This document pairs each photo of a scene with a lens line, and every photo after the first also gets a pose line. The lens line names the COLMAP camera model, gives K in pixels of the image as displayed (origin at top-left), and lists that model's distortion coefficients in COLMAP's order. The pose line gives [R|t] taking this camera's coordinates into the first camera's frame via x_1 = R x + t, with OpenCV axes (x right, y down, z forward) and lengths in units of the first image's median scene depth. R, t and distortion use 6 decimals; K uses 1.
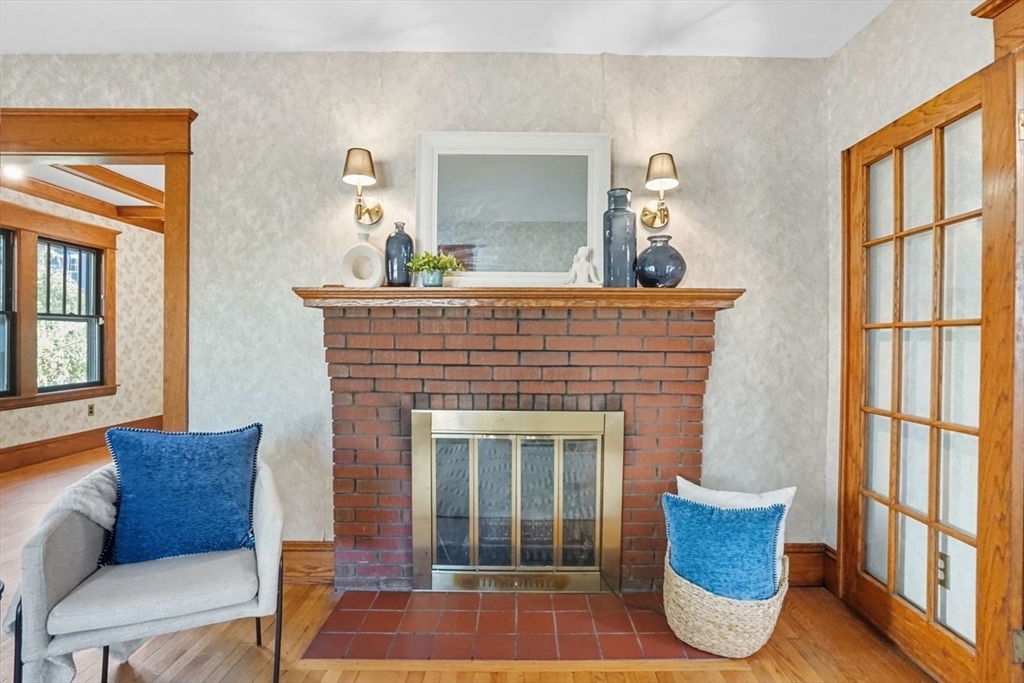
lens RADIAL K [[506.9, 0, 515.8], [0, 506.9, 335.3], [0, 0, 1]] dist [-0.065912, 0.034243]
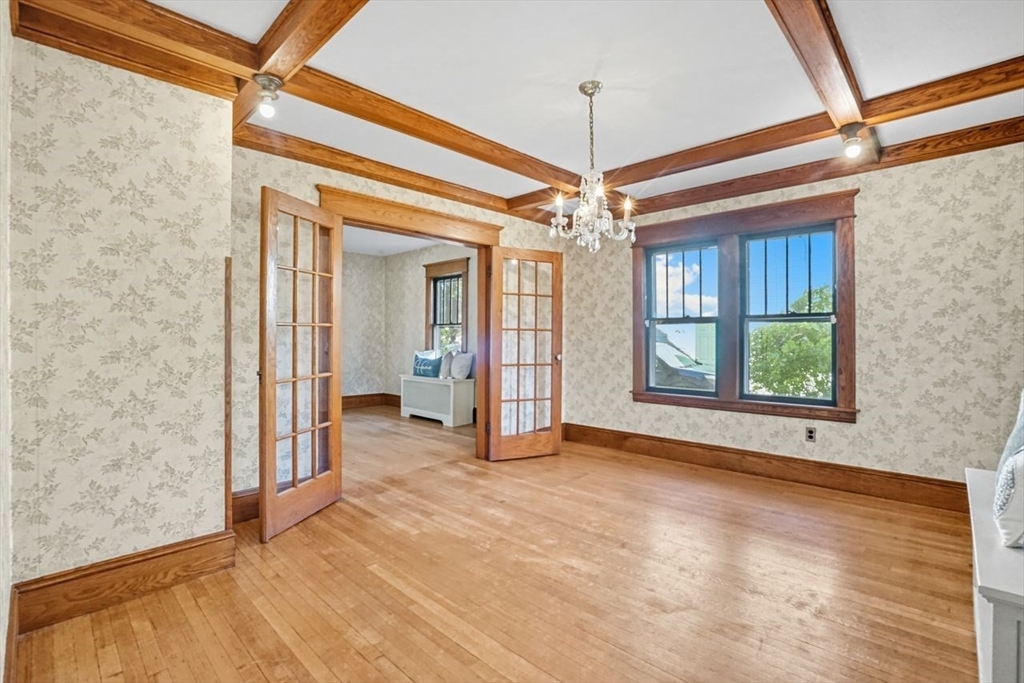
lens RADIAL K [[479.3, 0, 500.4], [0, 479.3, 331.6], [0, 0, 1]] dist [-0.043407, 0.000269]
pose [[-0.690198, -0.012783, -0.723508, 0.039902], [-0.000701, 0.999855, -0.016997, 0.004018], [0.723621, -0.011225, -0.690107, 2.737608]]
